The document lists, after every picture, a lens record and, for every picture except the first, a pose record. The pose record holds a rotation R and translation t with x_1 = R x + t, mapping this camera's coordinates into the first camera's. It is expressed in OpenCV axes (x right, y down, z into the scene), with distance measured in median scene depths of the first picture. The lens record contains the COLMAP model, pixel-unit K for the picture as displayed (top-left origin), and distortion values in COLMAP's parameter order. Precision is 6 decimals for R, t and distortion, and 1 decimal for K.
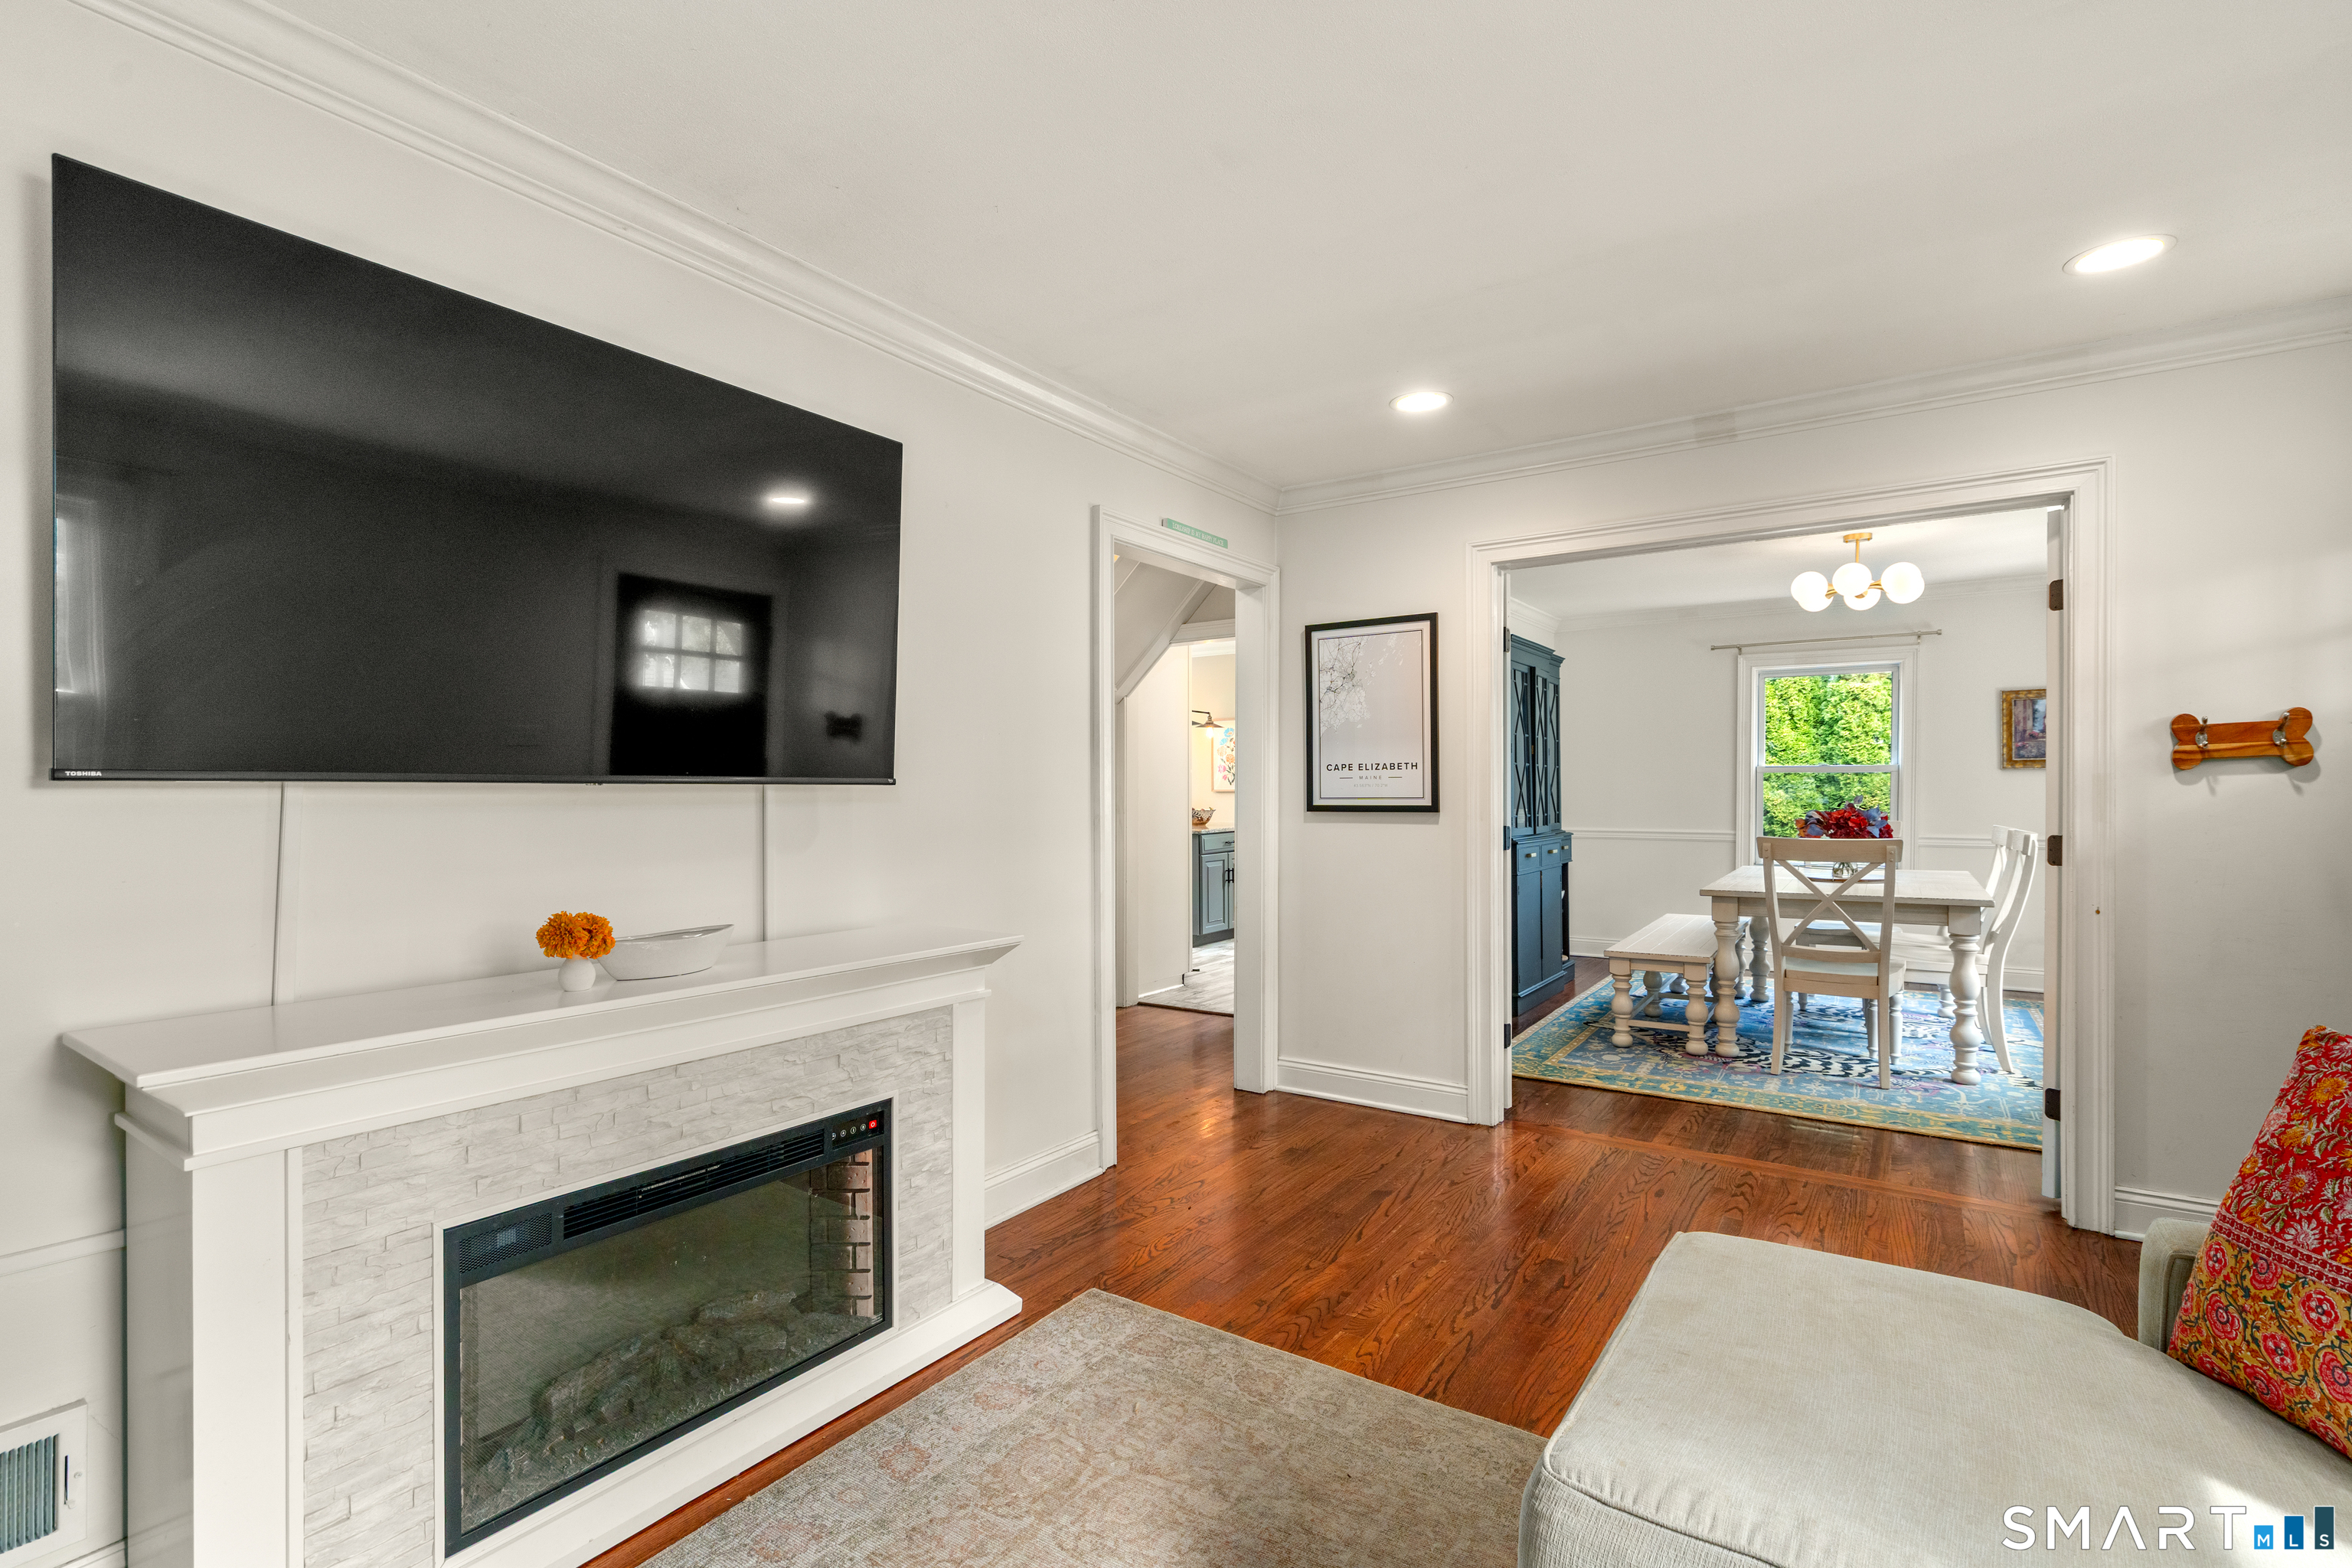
lens RADIAL K [[1076.4, 0, 1173.5], [0, 1076.4, 795.6], [0, 0, 1]] dist [-0.001846, 0.000172]
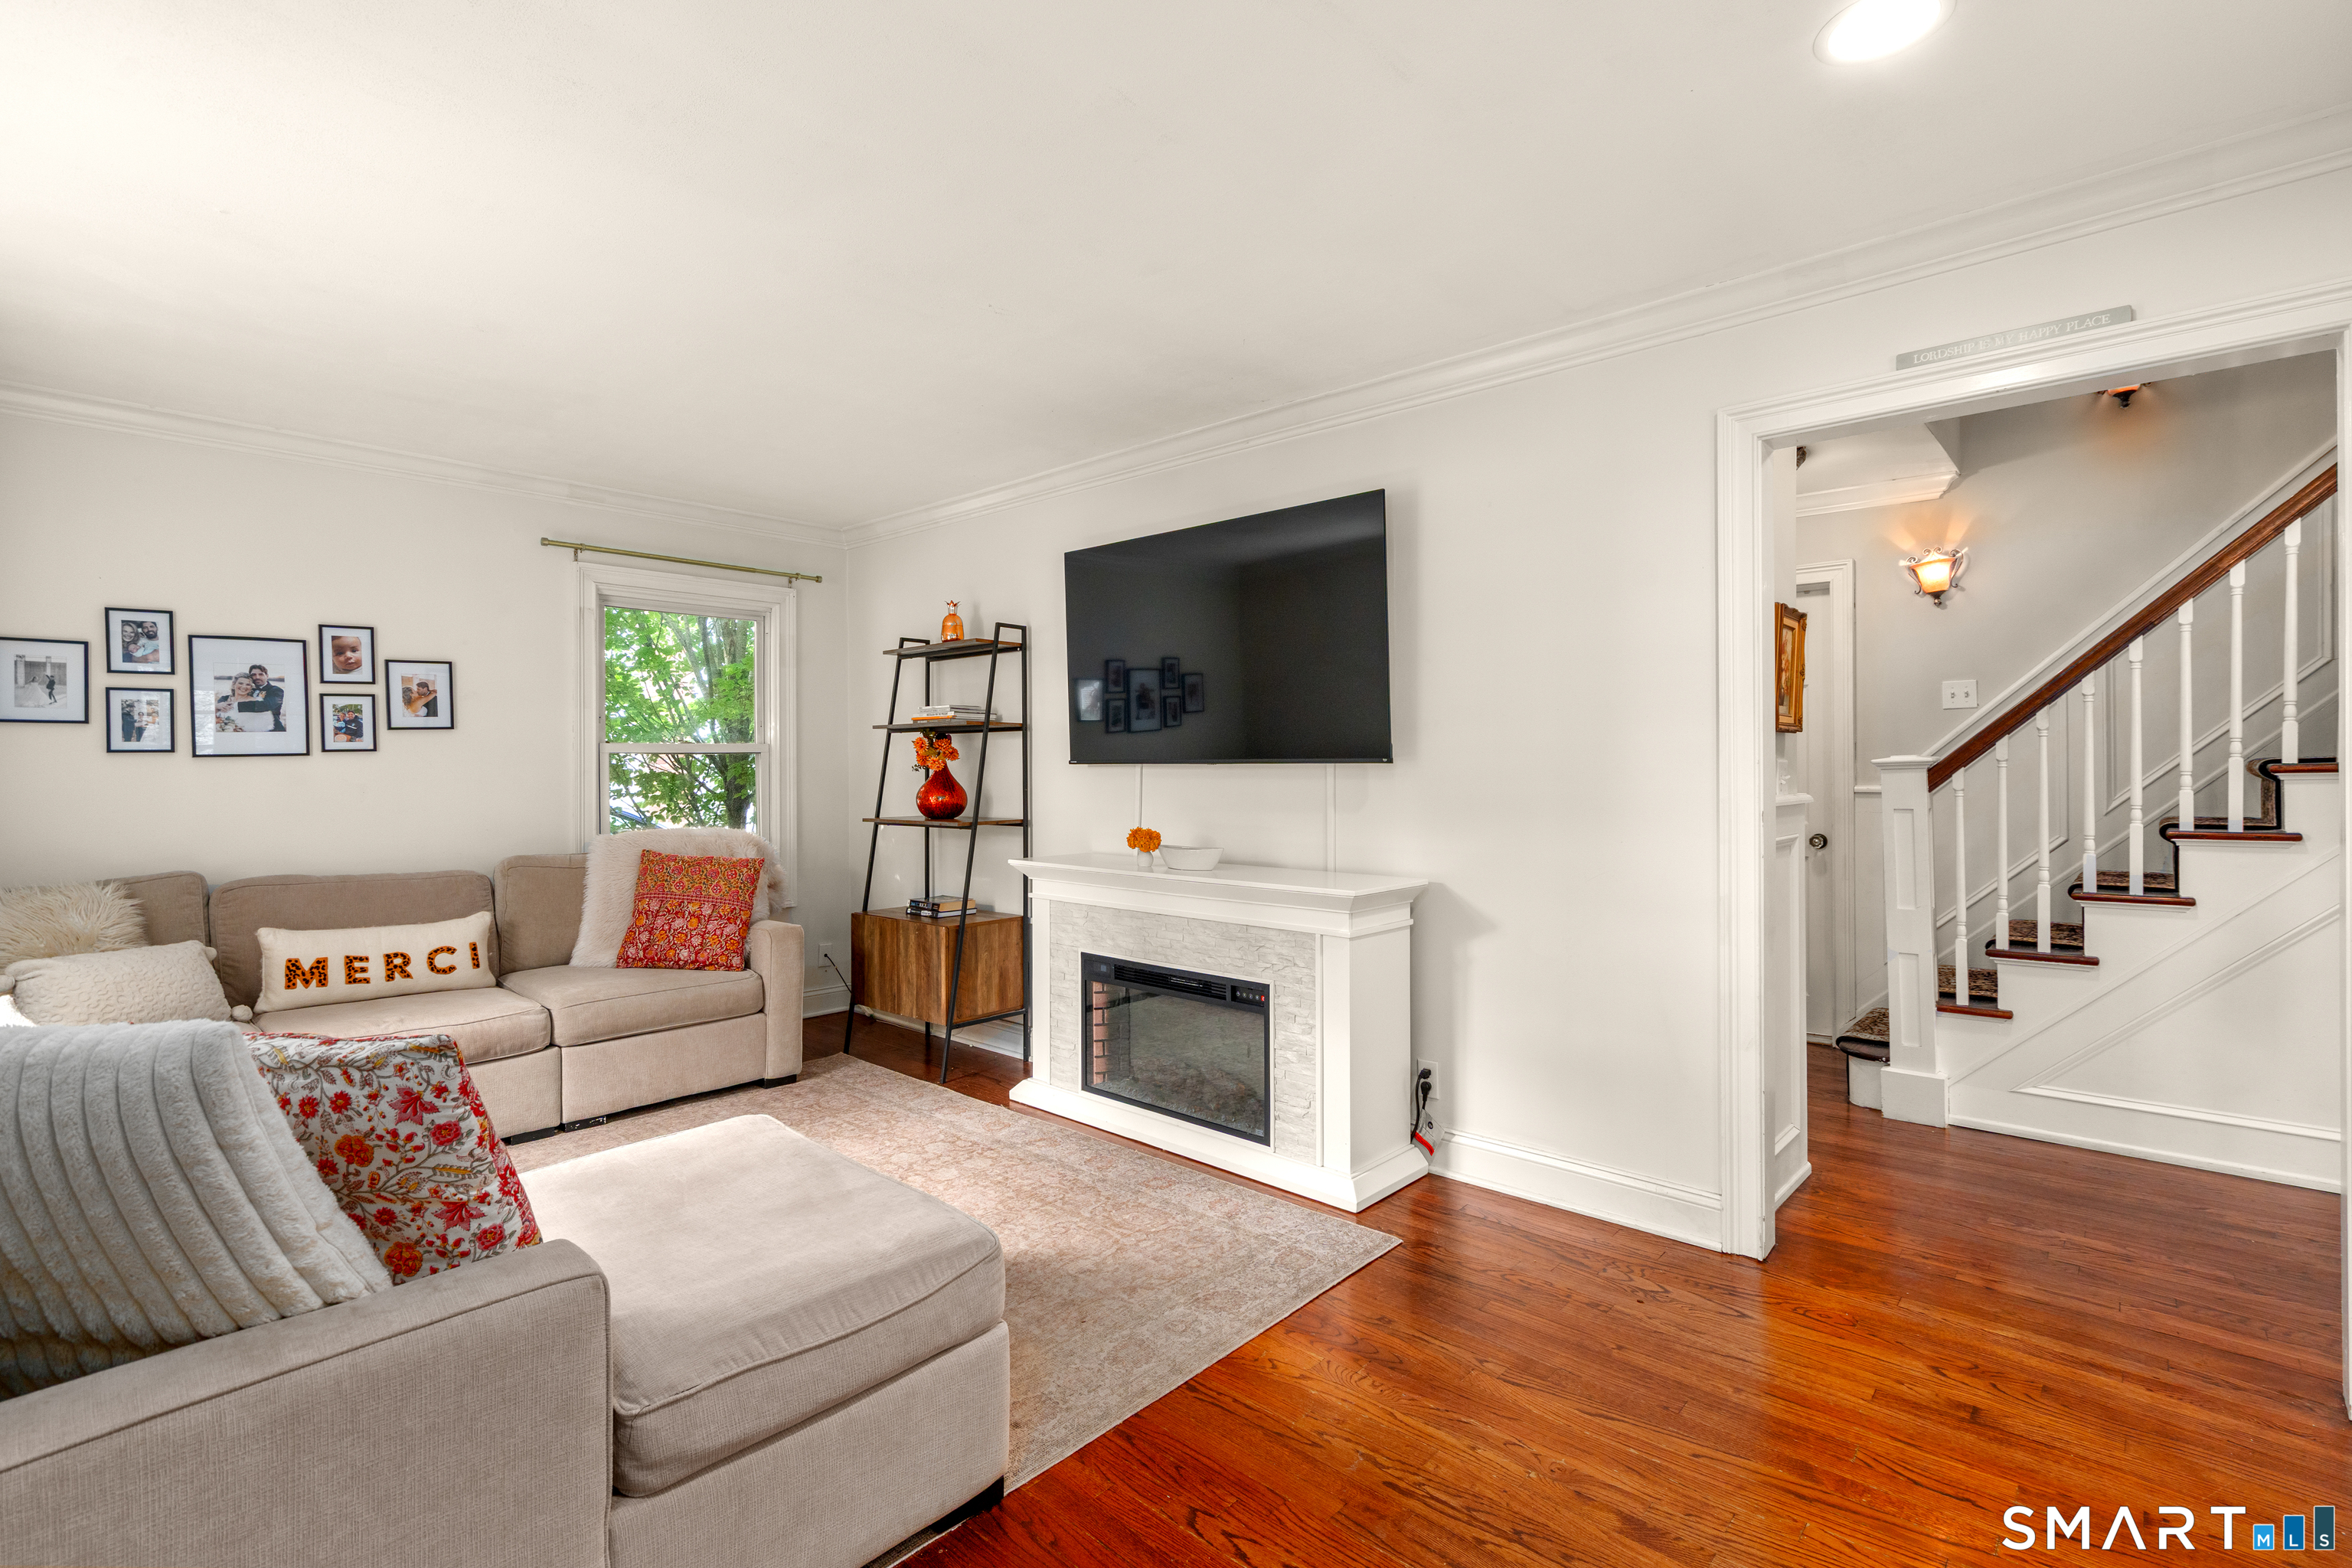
lens RADIAL K [[1095.4, 0, 1173.1], [0, 1095.4, 754.2], [0, 0, 1]] dist [0.000636, 0.000712]
pose [[-0.140688, -0.002151, -0.990052, 0.667055], [0.000932, 0.999997, -0.002305, -0.011420], [0.990054, -0.001247, -0.140685, 0.605513]]
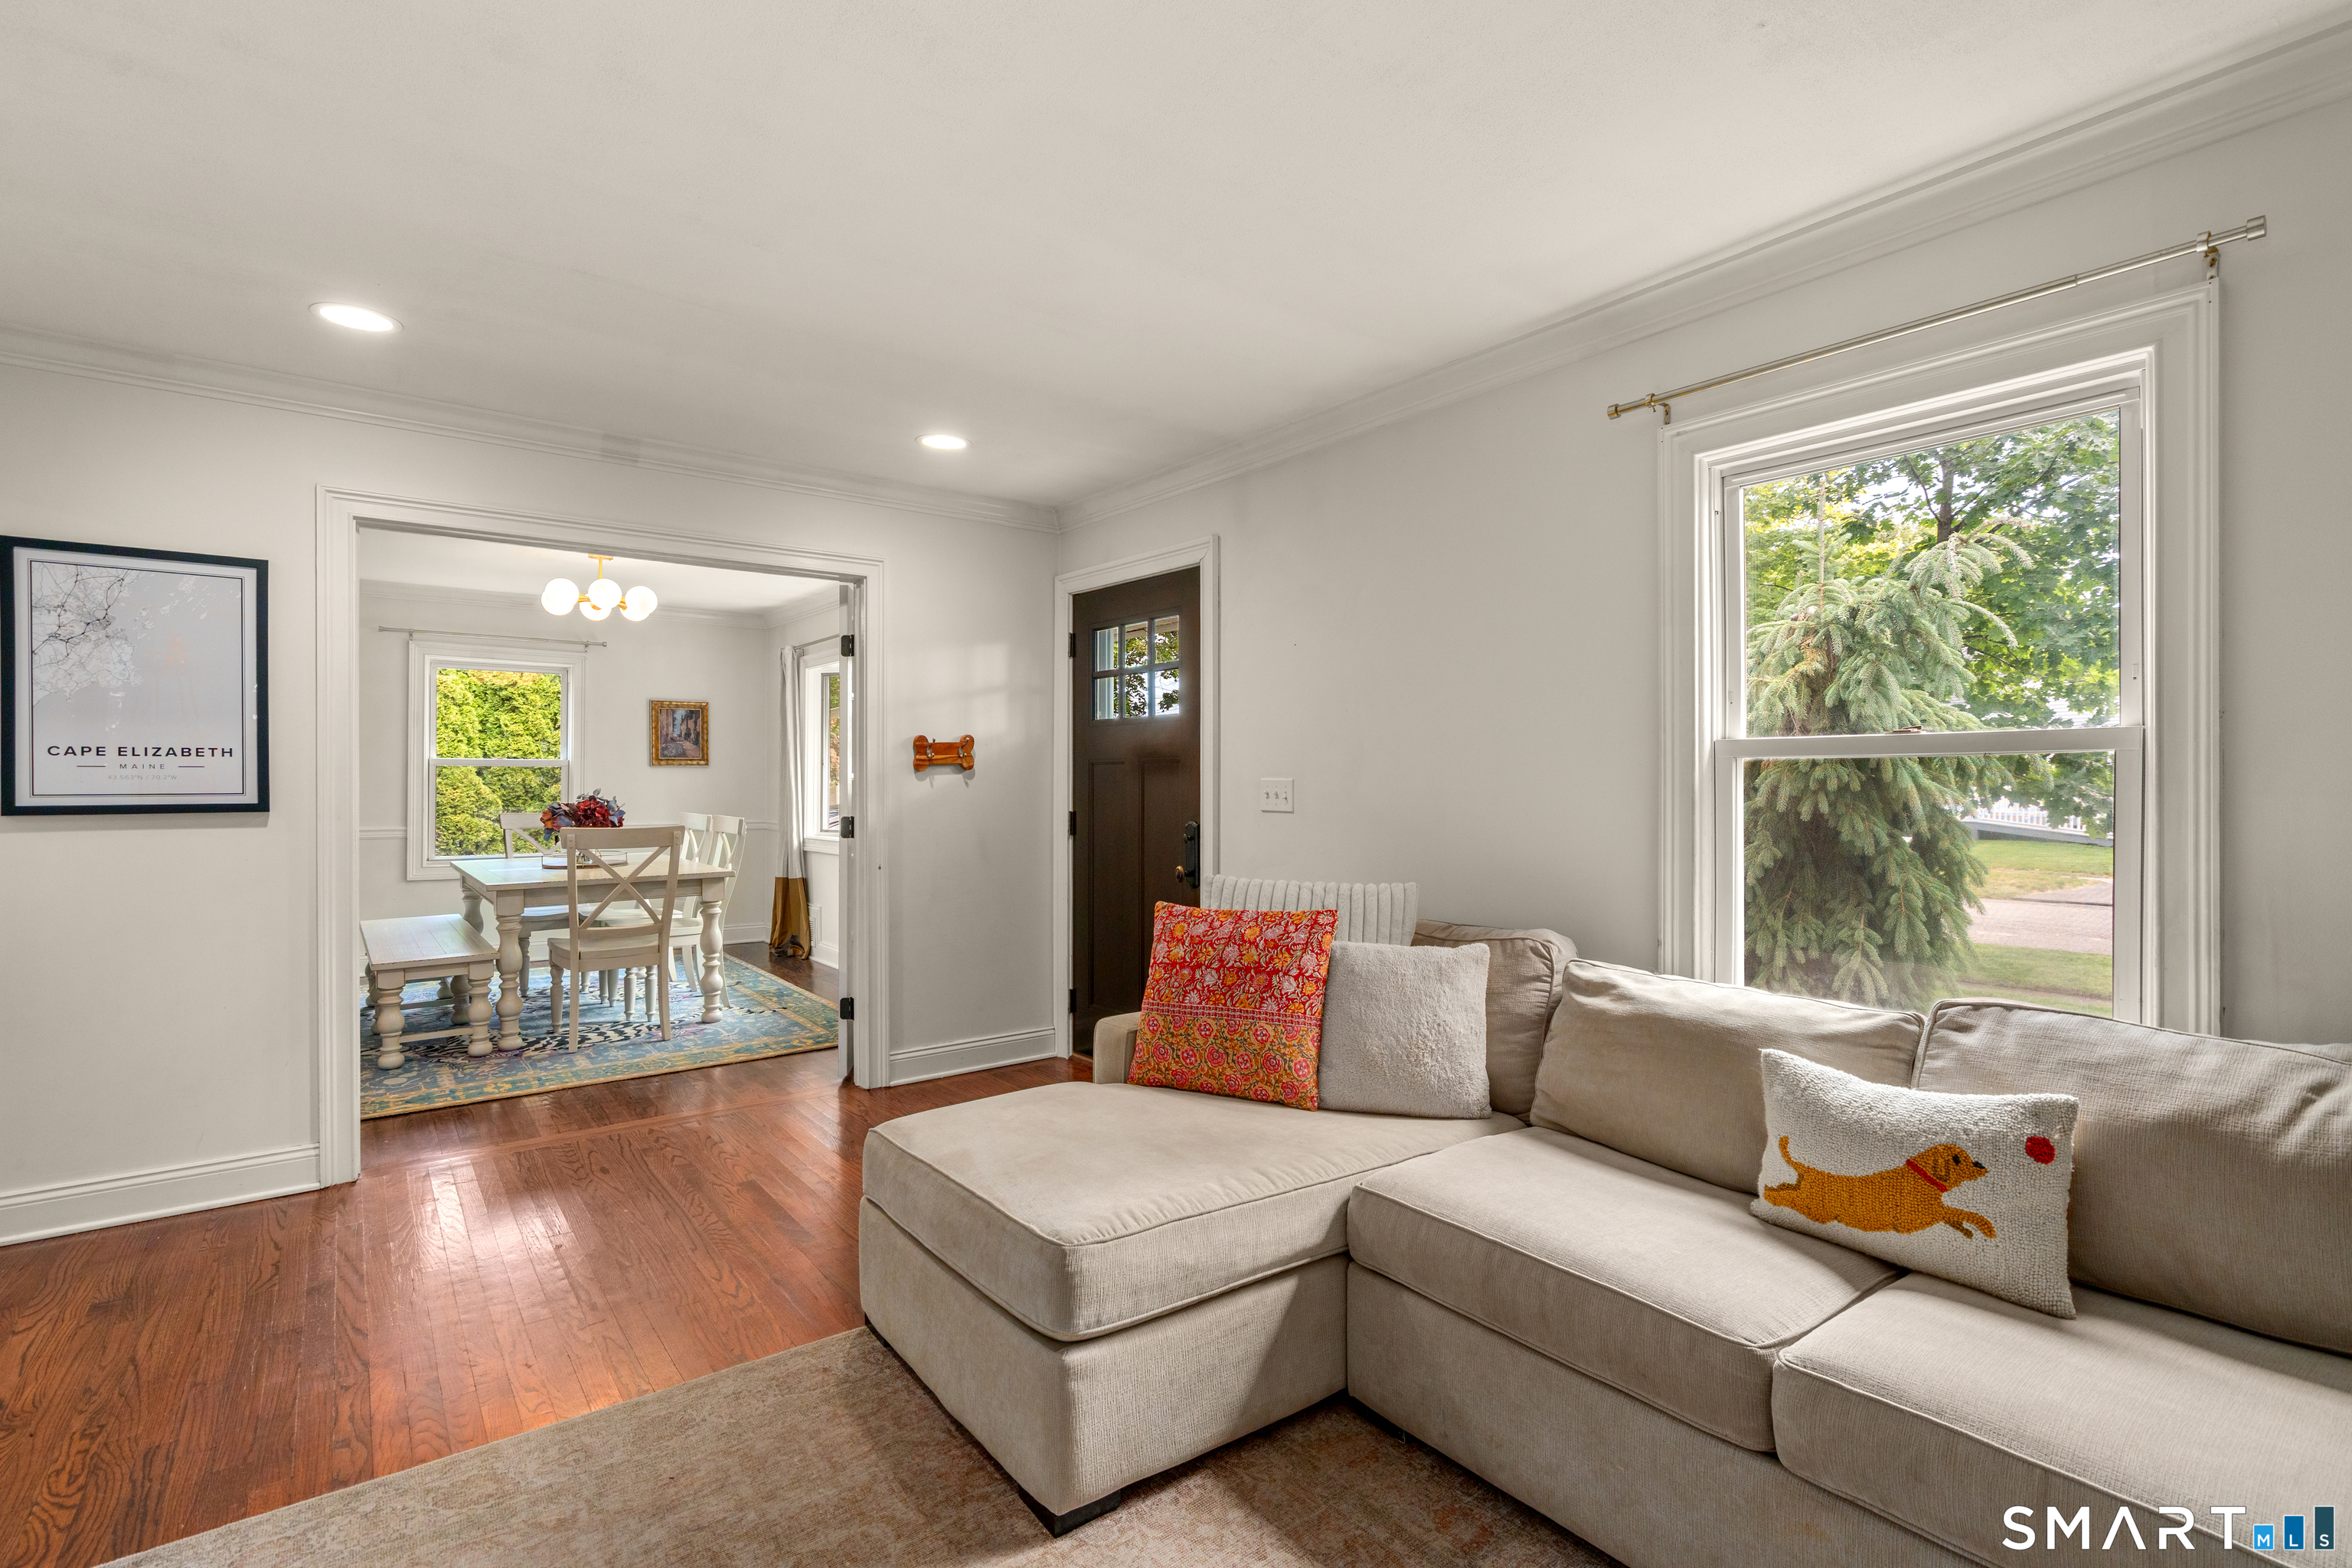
lens RADIAL K [[1084.6, 0, 1171.9], [0, 1084.6, 777.5], [0, 0, 1]] dist [0.000361, 0.006310]
pose [[0.319503, 0.005826, 0.947567, -0.336361], [0.003032, 0.999970, -0.007170, -0.002313], [-0.947580, 0.005164, 0.319476, 0.124629]]
